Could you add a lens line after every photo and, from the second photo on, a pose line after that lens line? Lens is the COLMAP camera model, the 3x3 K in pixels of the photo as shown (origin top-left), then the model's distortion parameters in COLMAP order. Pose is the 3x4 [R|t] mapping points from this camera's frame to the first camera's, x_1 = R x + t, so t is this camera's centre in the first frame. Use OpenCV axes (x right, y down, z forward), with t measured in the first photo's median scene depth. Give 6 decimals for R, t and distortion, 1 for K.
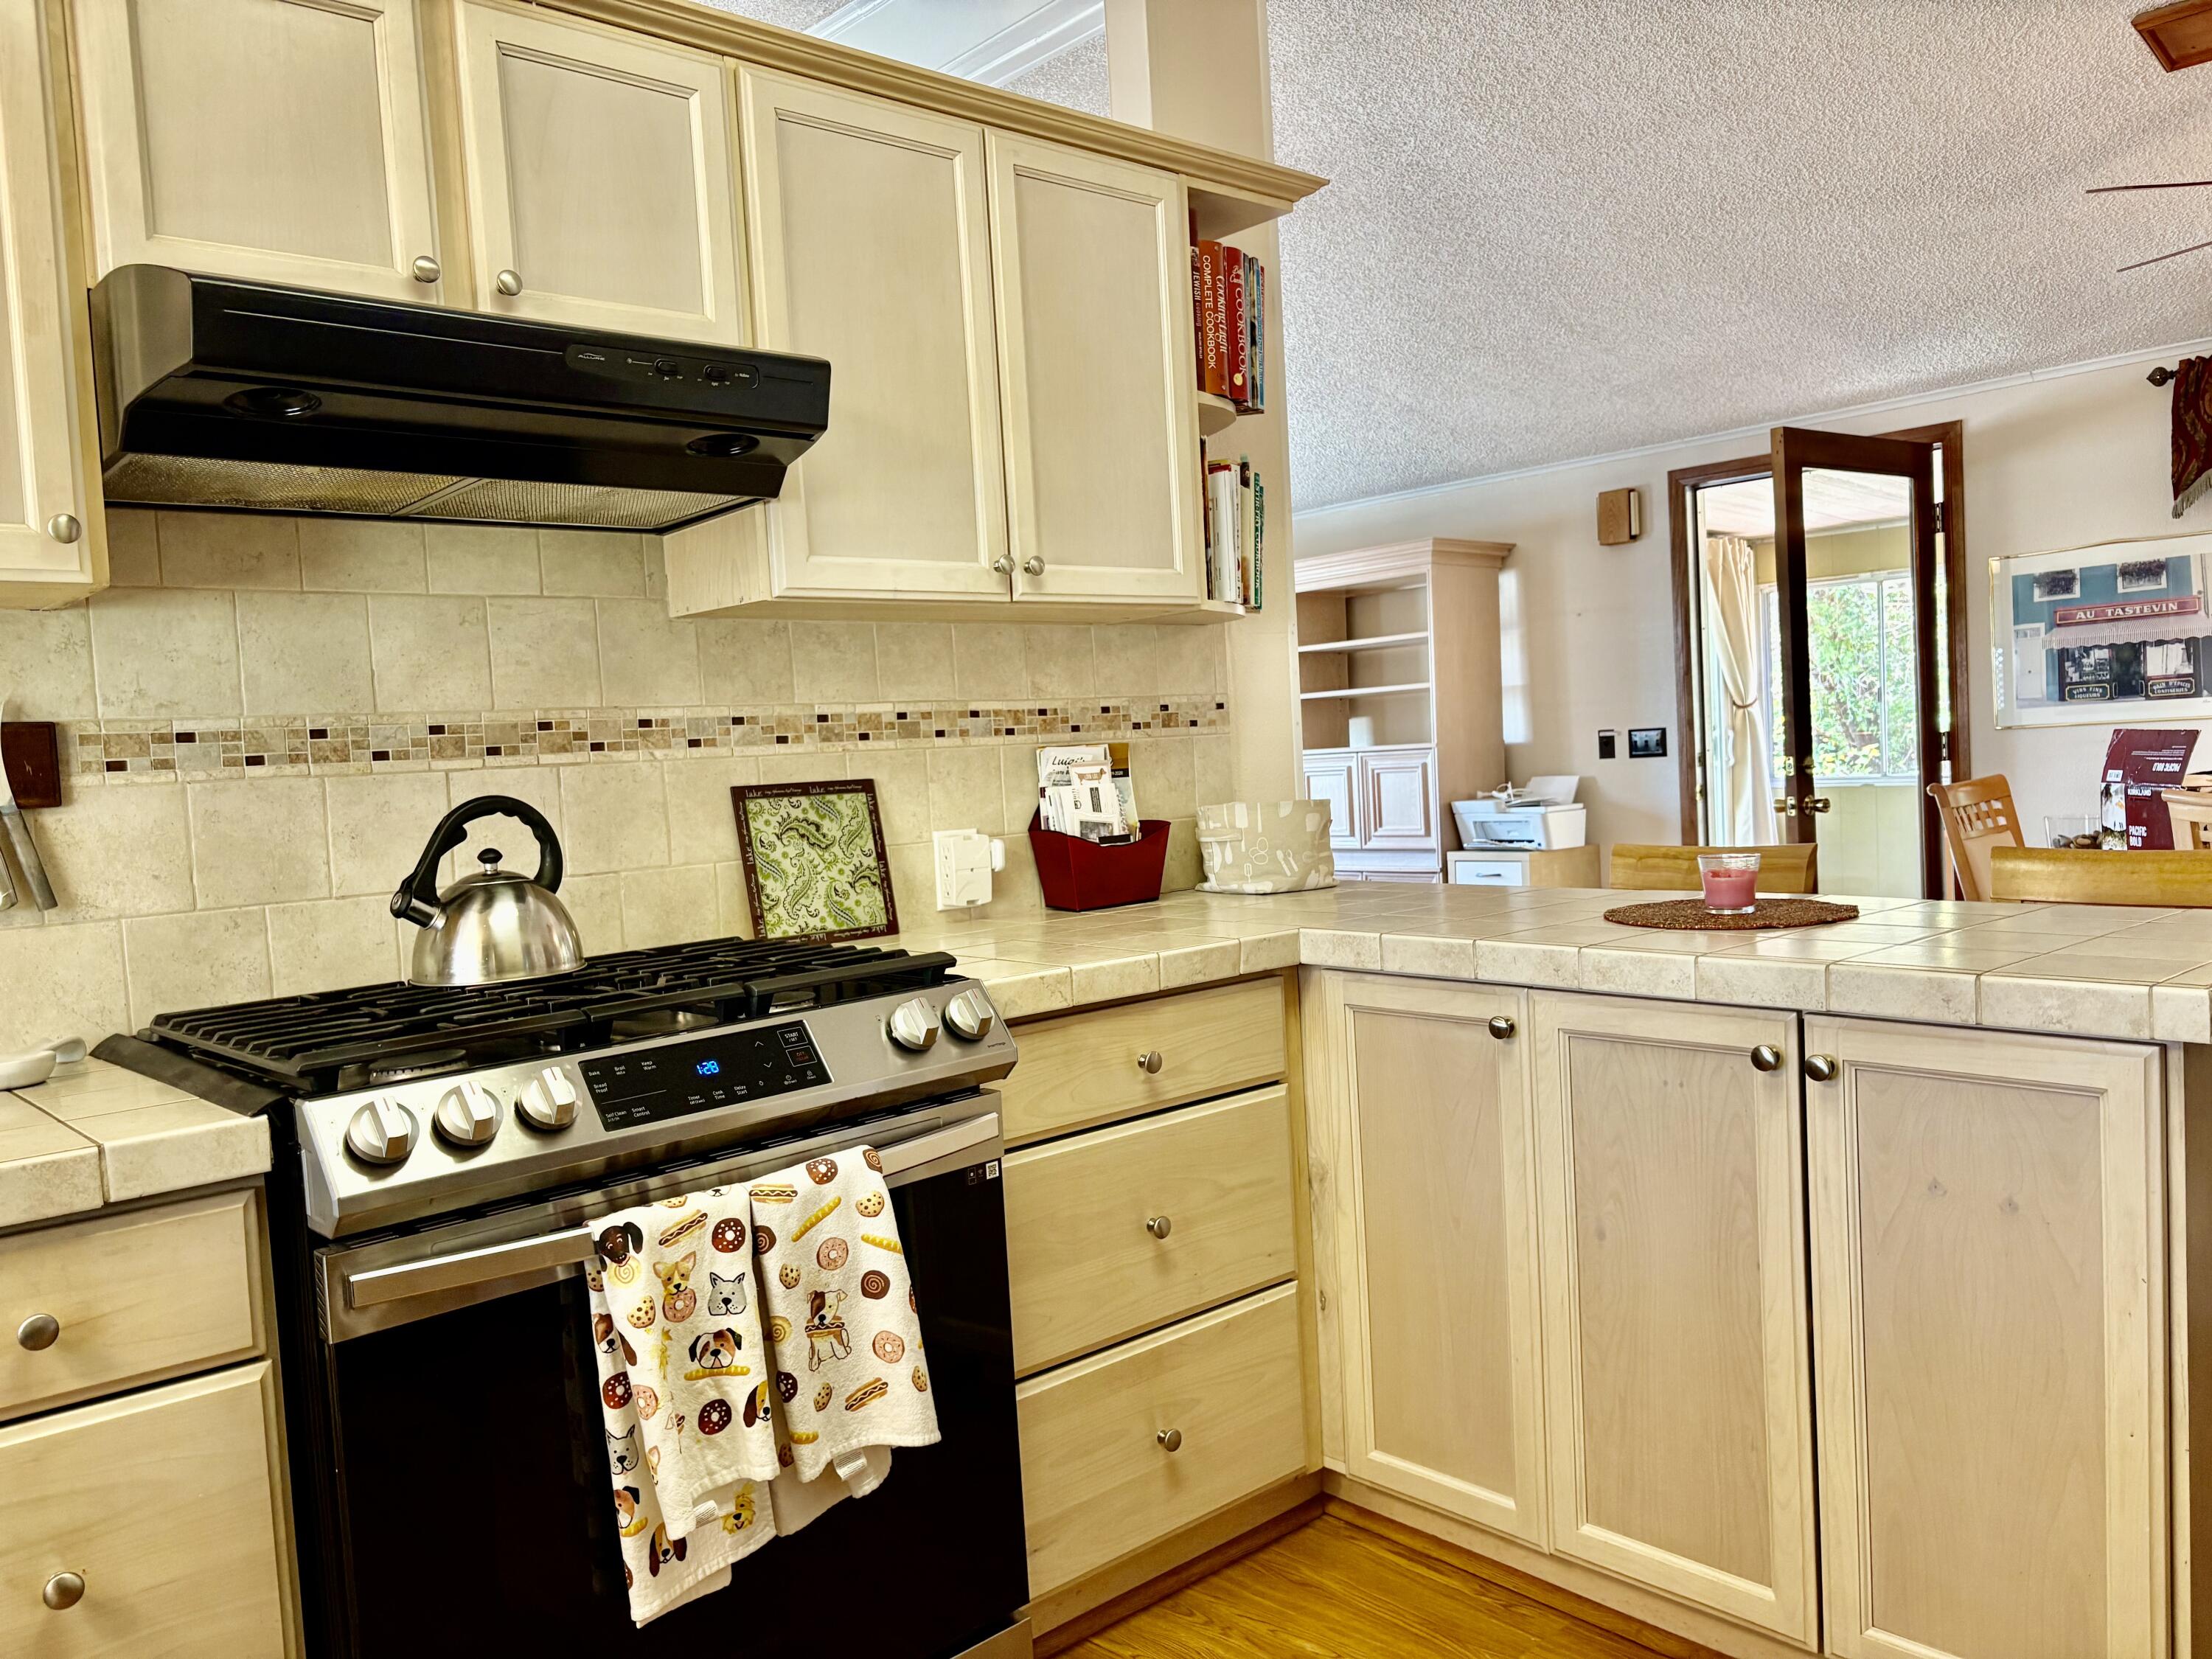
lens RADIAL K [[1695.4, 0, 1106.0], [0, 1695.4, 829.5], [0, 0, 1]] dist [0.077233, -0.085216]
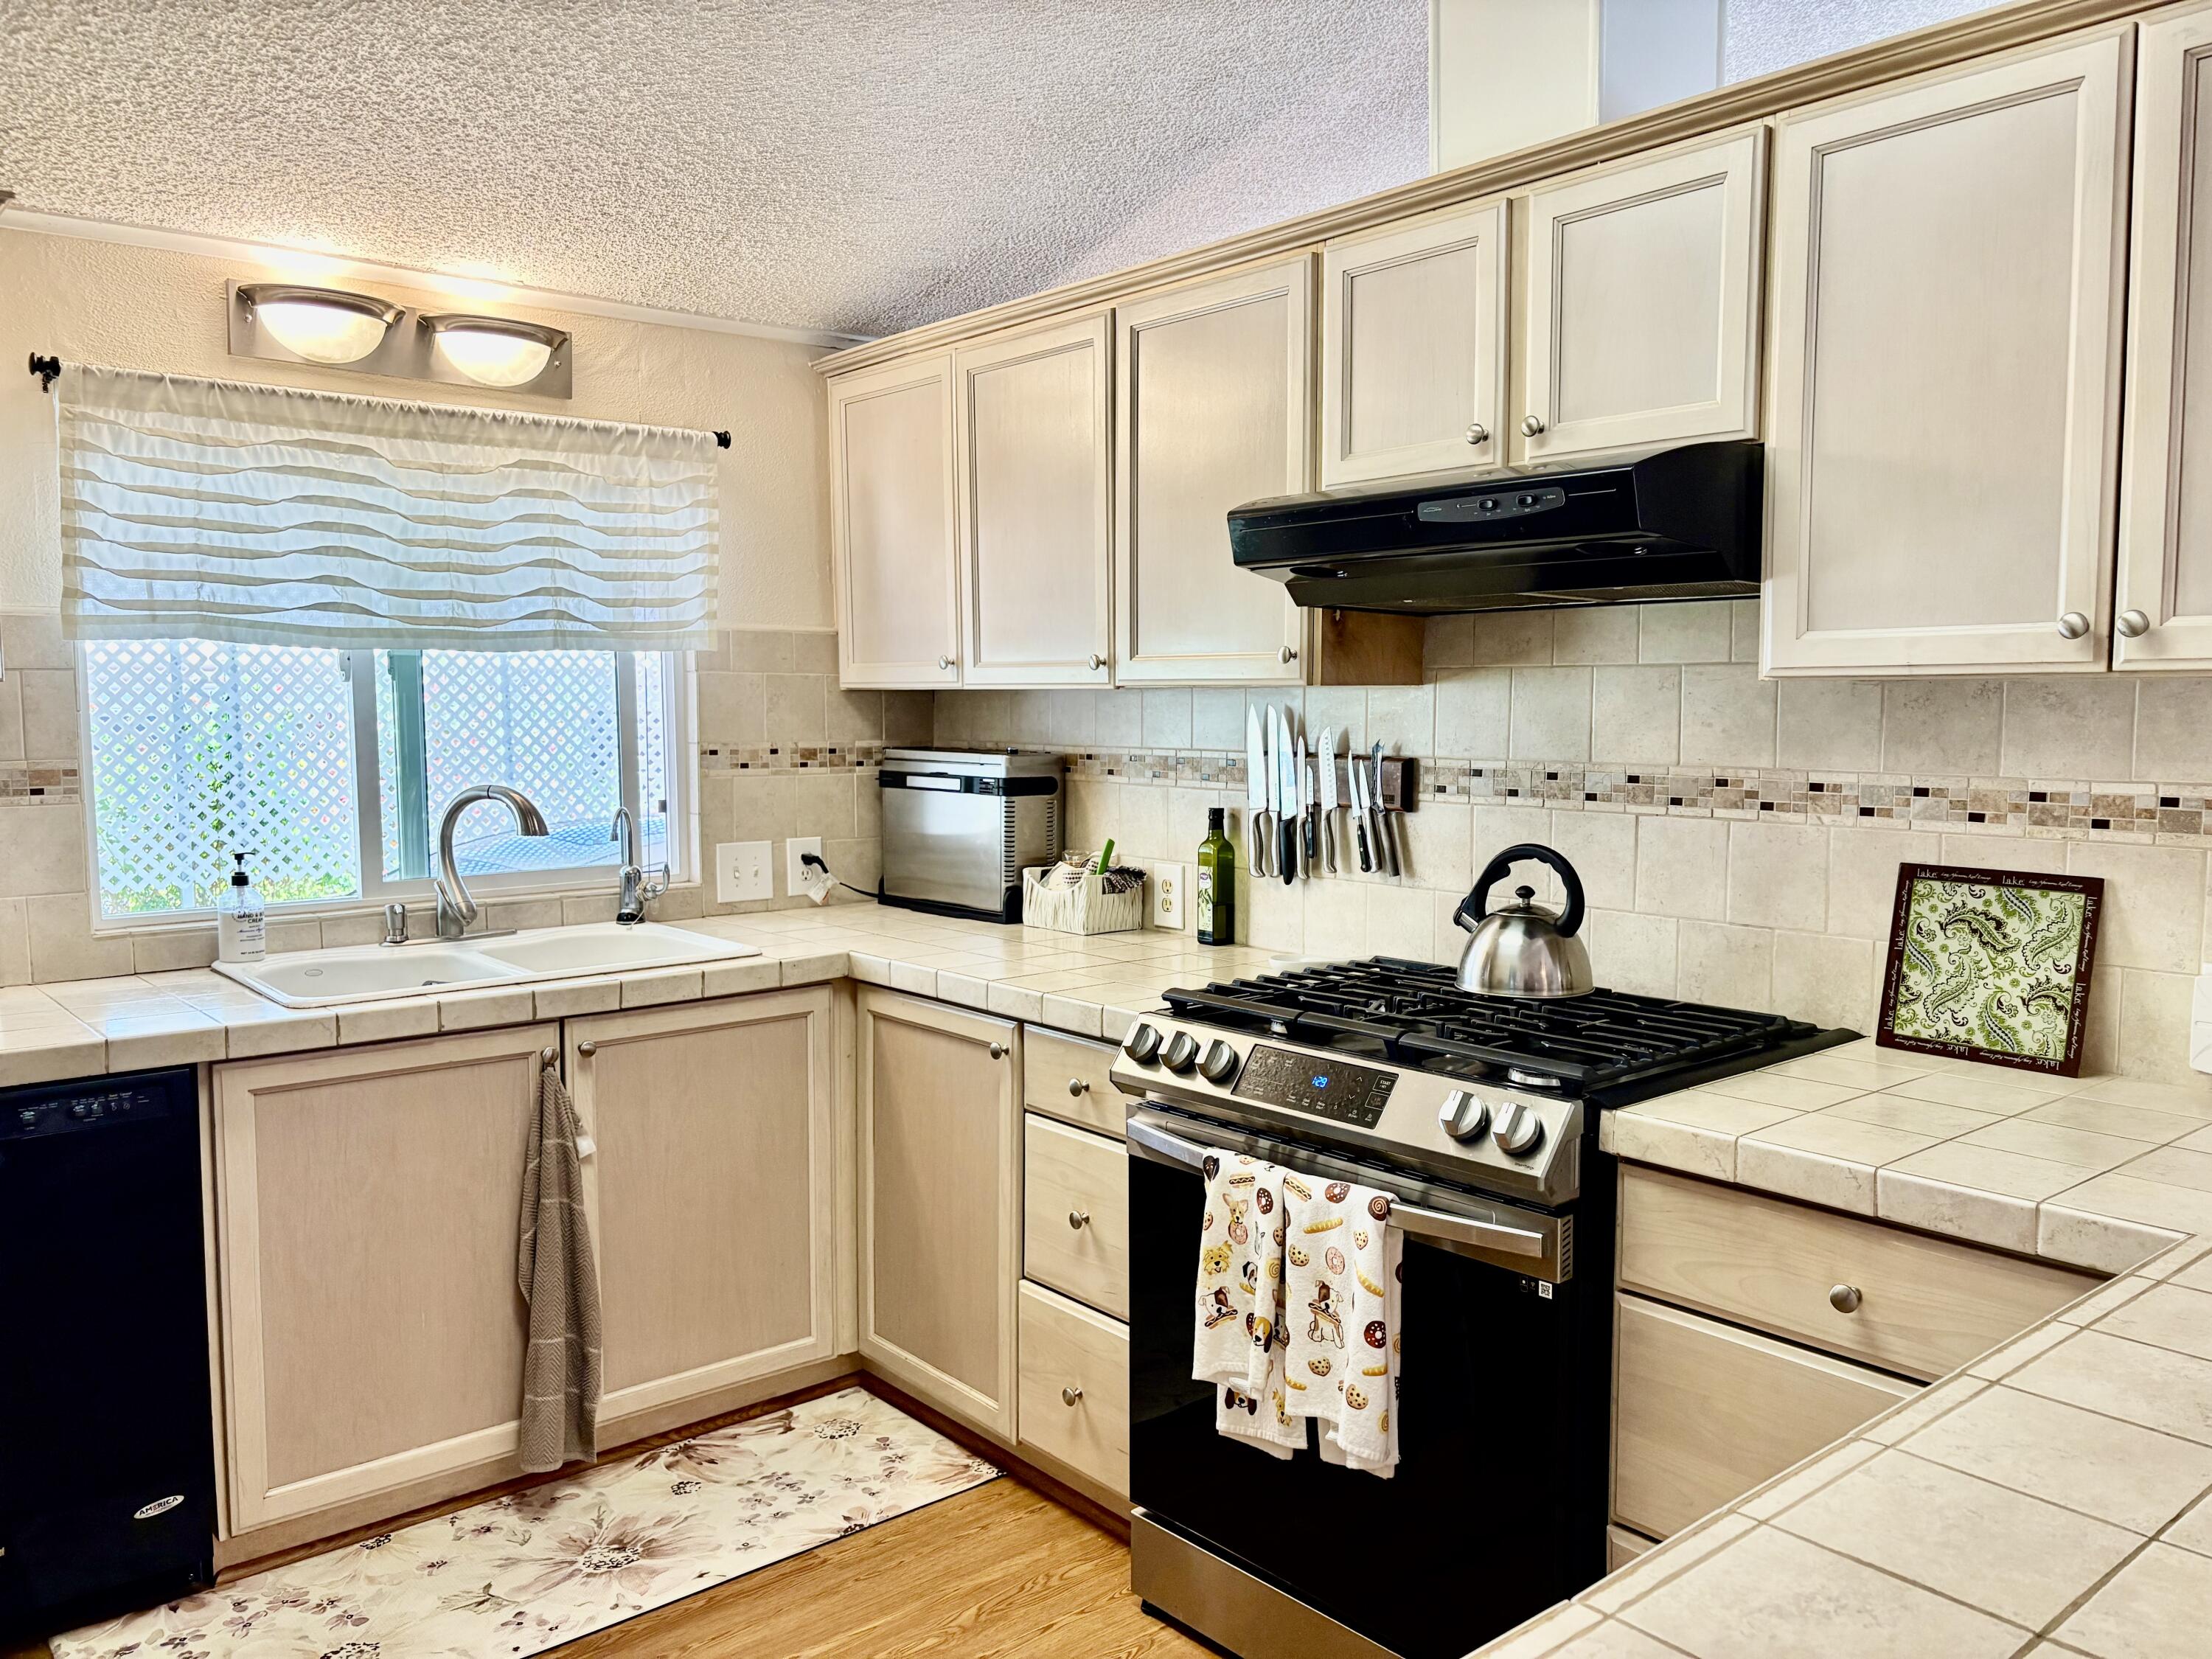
lens RADIAL K [[1695.4, 0, 1106.0], [0, 1695.4, 829.5], [0, 0, 1]] dist [0.077233, -0.085216]
pose [[-0.028150, 0.137003, -0.990171, 0.716795], [-0.040748, 0.989583, 0.138080, -0.155482], [0.998773, 0.044234, -0.022274, 0.599827]]
